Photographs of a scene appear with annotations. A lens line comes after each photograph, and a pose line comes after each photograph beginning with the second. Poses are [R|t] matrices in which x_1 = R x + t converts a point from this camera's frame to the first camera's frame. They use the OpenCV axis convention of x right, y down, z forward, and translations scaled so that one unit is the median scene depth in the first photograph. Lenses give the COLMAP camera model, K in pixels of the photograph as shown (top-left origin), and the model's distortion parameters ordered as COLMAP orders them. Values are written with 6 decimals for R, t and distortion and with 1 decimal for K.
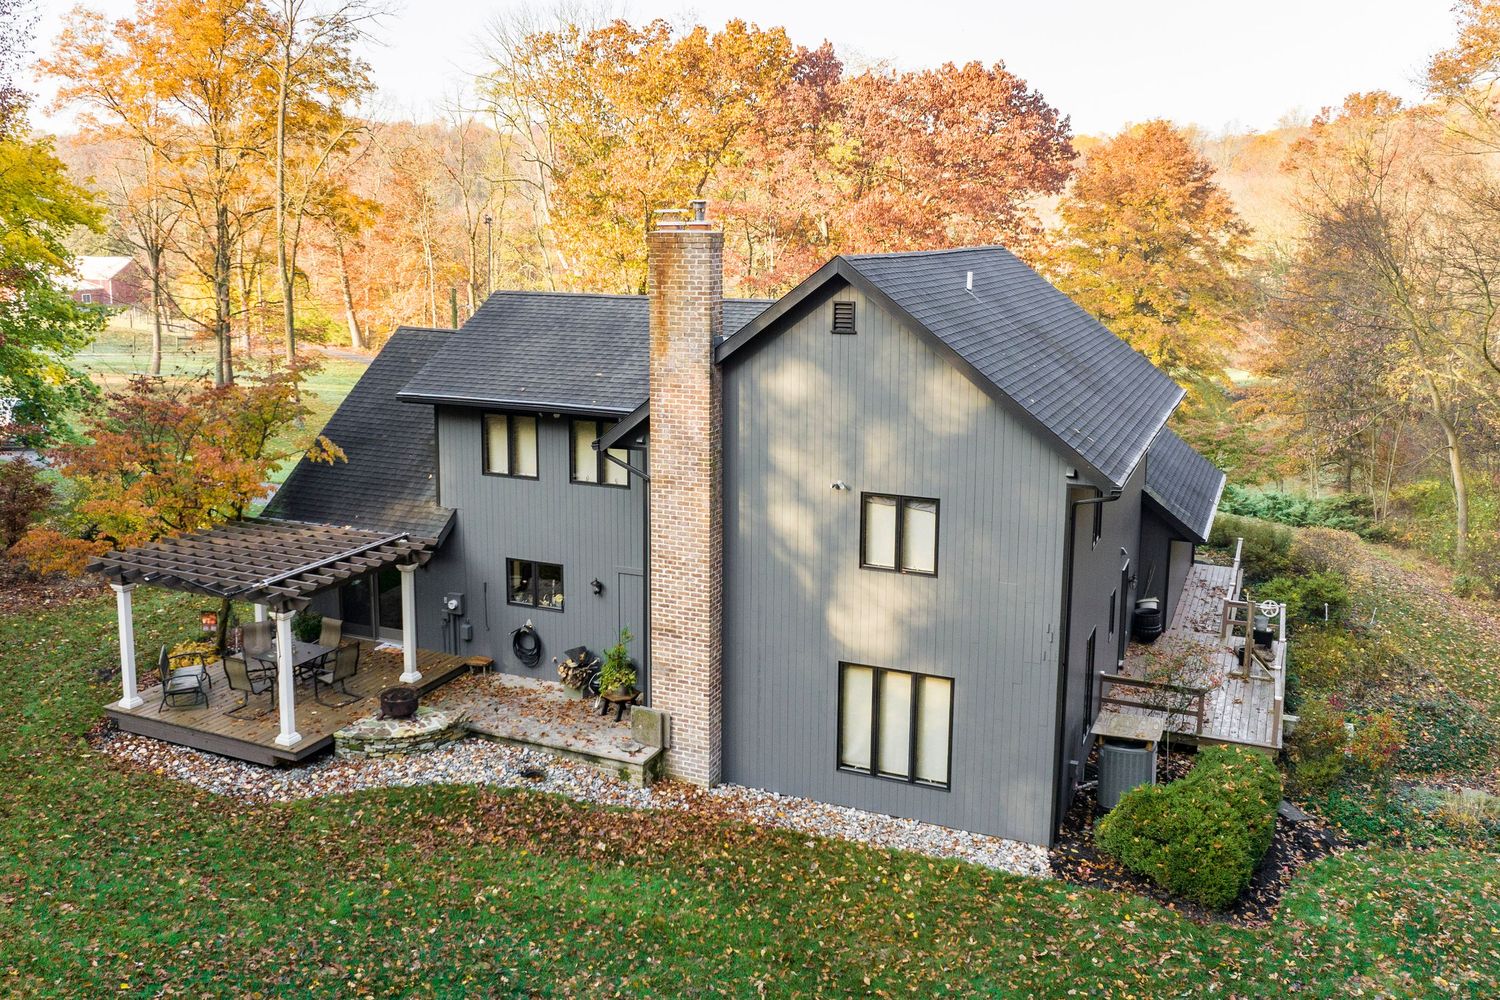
lens RADIAL K [[1249.4, 0, 747.8], [0, 1249.4, 398.2], [0, 0, 1]] dist [-0.010731, -0.015943]
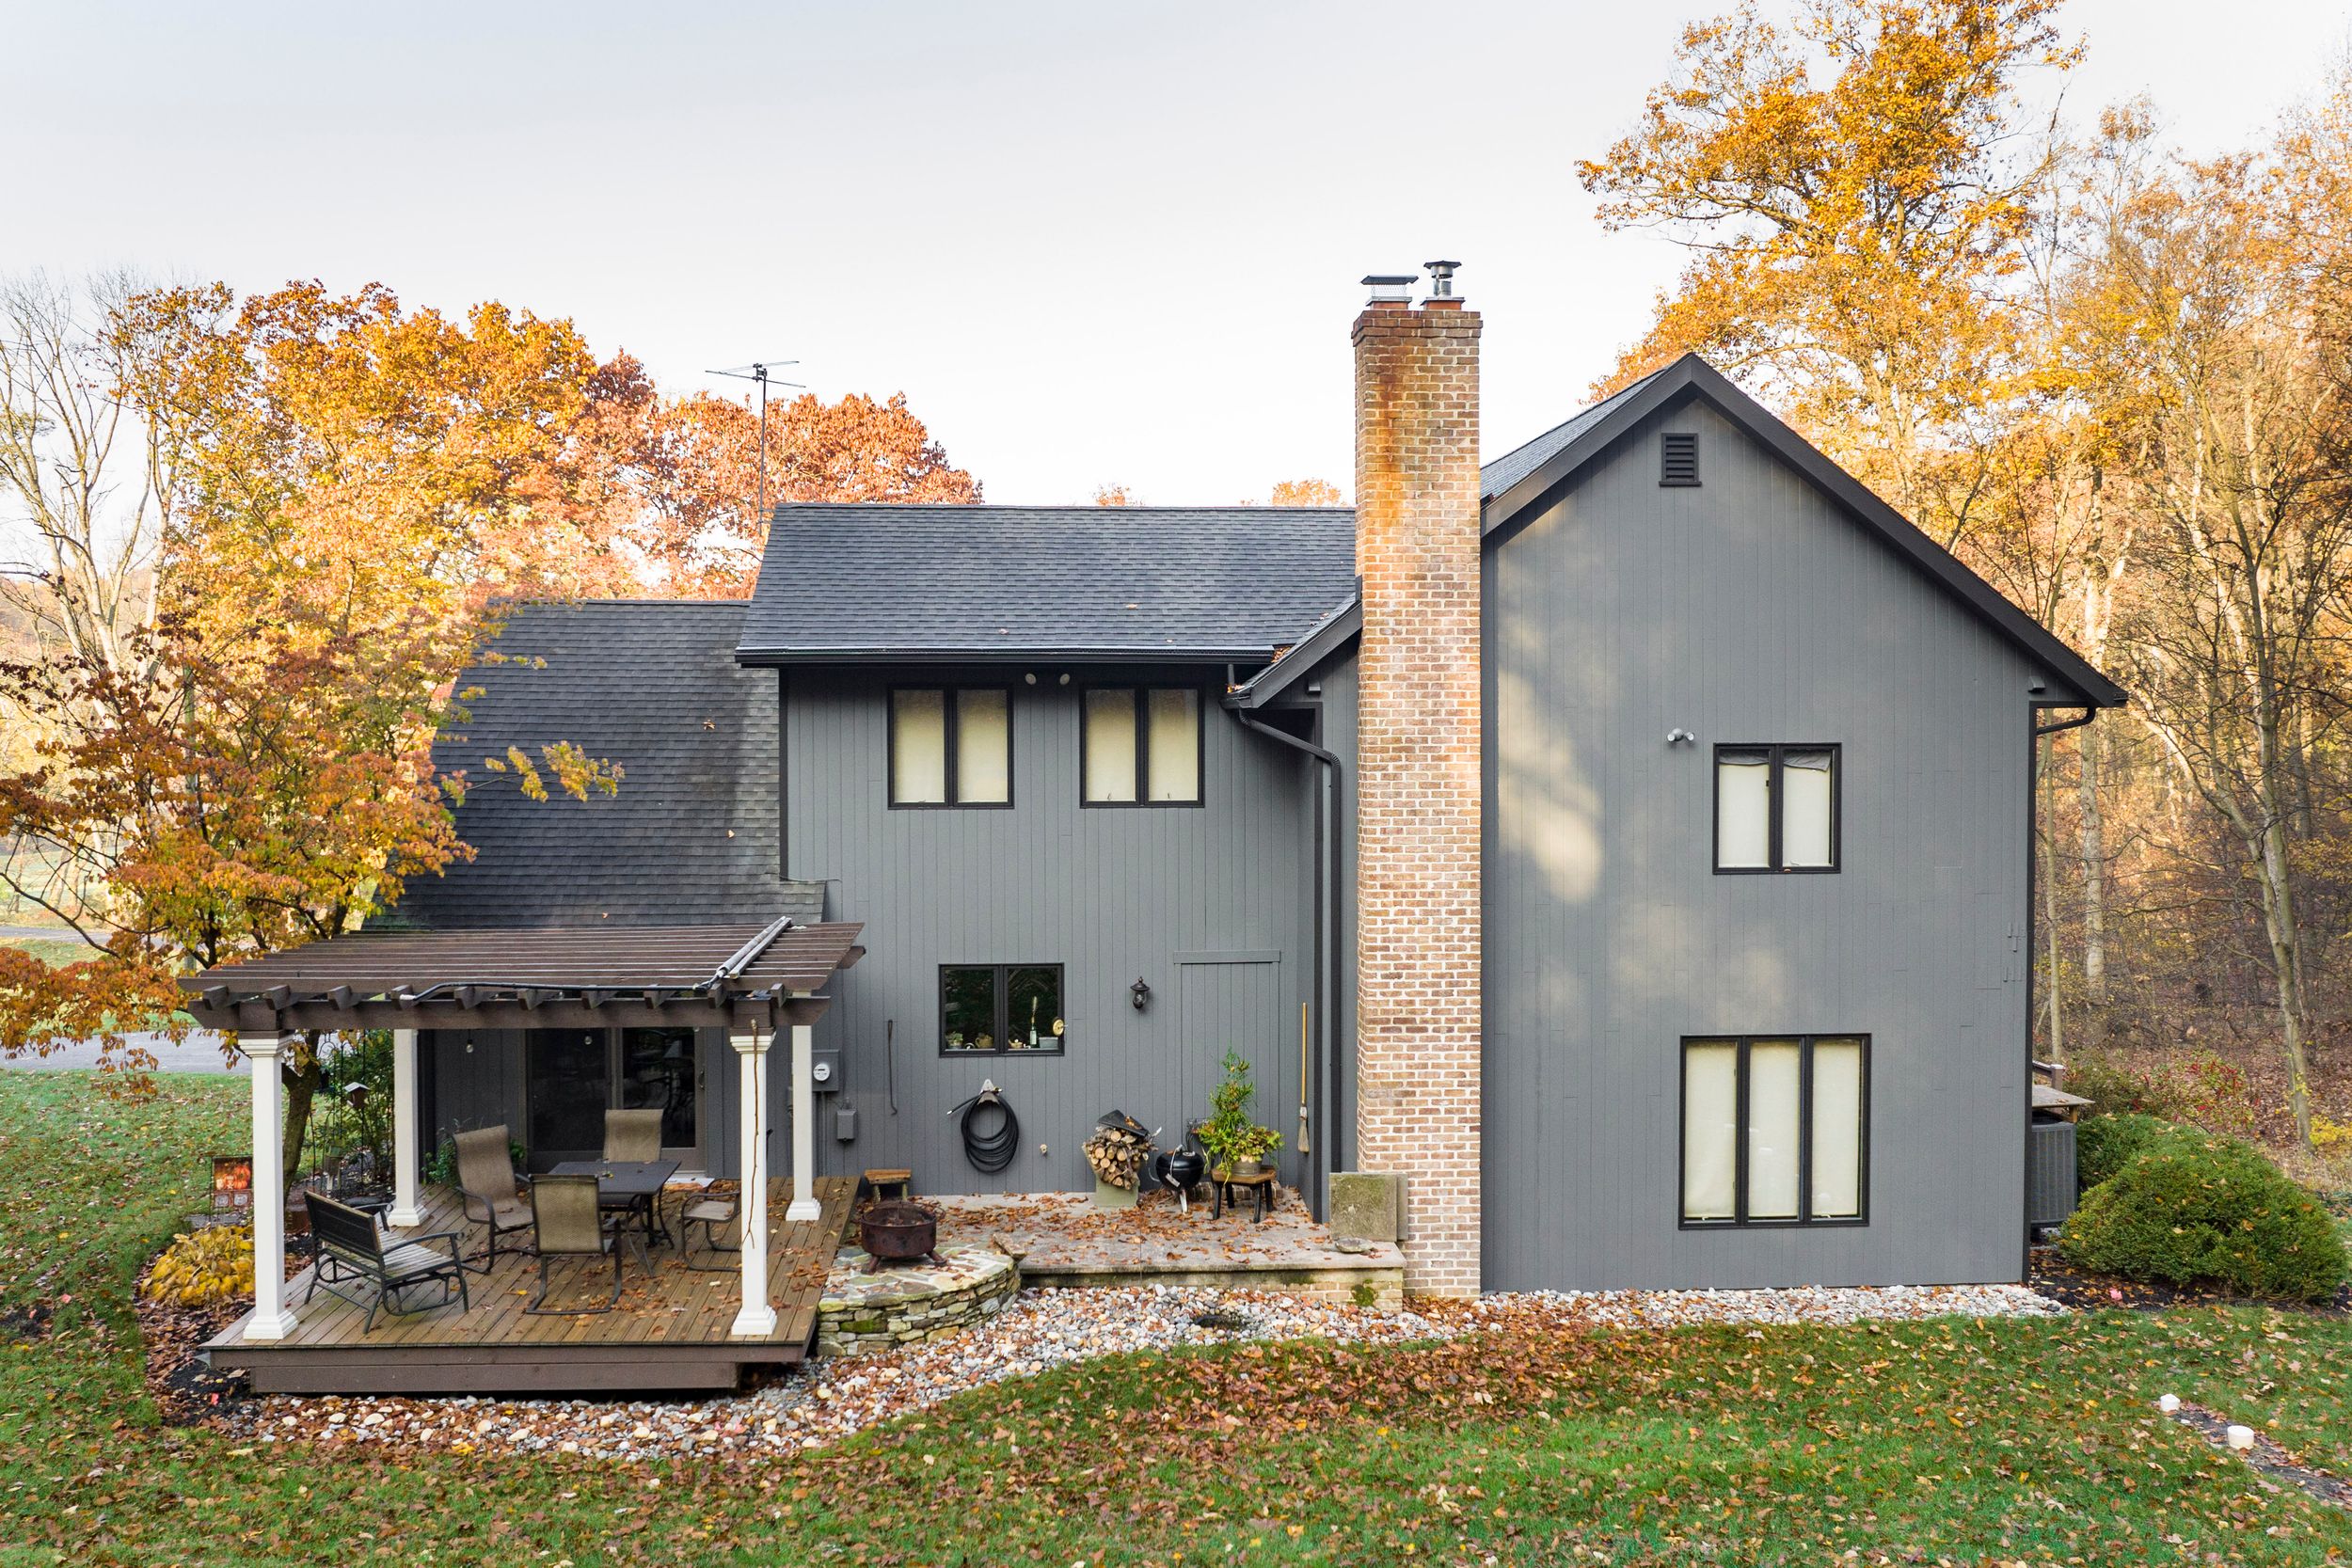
lens RADIAL K [[1827.8, 0, 1166.6], [0, 1827.8, 745.2], [0, 0, 1]] dist [-0.007384, -0.006656]
pose [[0.891678, -0.016261, 0.452377, -0.516313], [0.069699, 0.992369, -0.101713, 0.137633], [-0.447271, 0.122225, 0.886008, 0.304410]]
